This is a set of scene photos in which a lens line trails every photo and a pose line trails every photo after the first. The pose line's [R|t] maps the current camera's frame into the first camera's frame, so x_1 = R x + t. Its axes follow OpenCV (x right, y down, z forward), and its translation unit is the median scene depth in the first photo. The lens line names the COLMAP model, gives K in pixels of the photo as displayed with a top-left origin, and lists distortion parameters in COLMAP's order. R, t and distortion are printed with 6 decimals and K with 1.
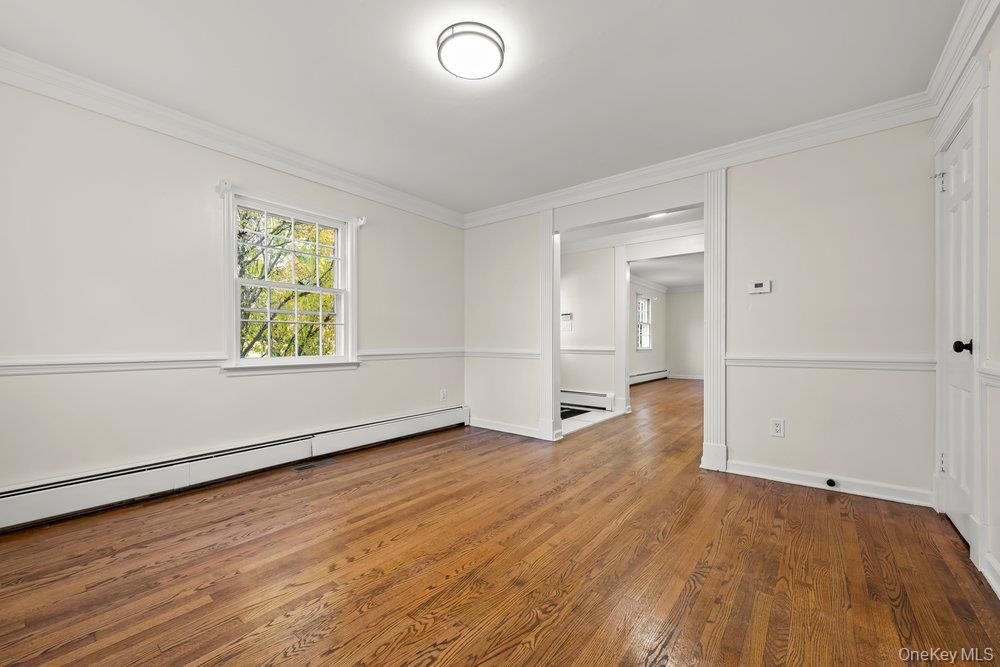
lens RADIAL K [[410.5, 0, 497.1], [0, 410.5, 340.0], [0, 0, 1]] dist [0.001101, 0.000207]
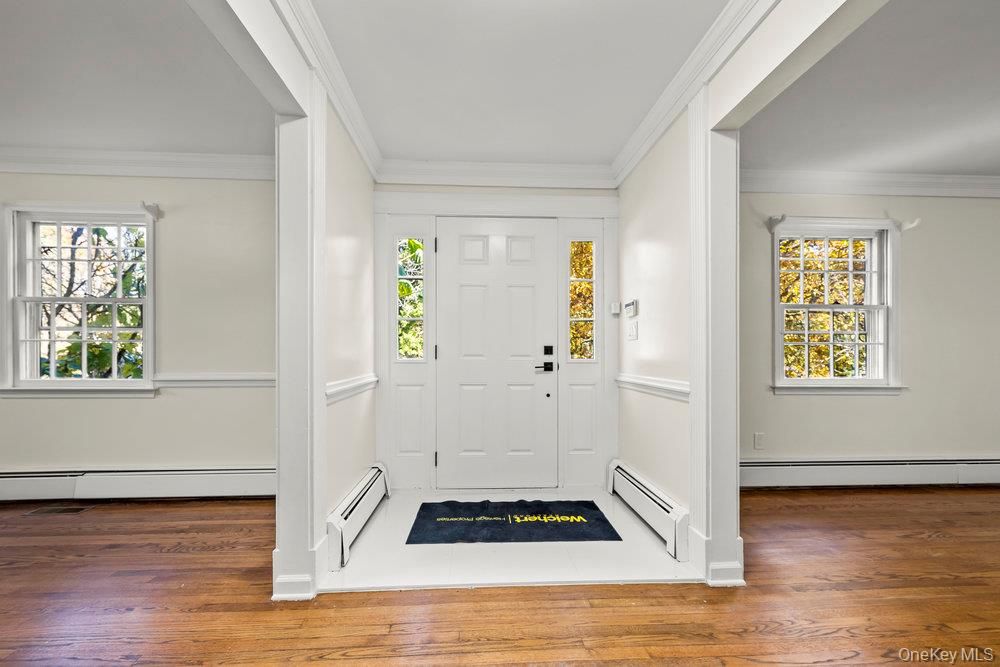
lens RADIAL K [[410.5, 0, 497.1], [0, 410.5, 340.0], [0, 0, 1]] dist [0.001101, 0.000207]
pose [[0.657864, -0.024377, -0.752742, 0.628252], [0.000627, 0.999493, -0.031820, -0.012827], [0.753137, 0.020461, 0.657546, 0.888868]]
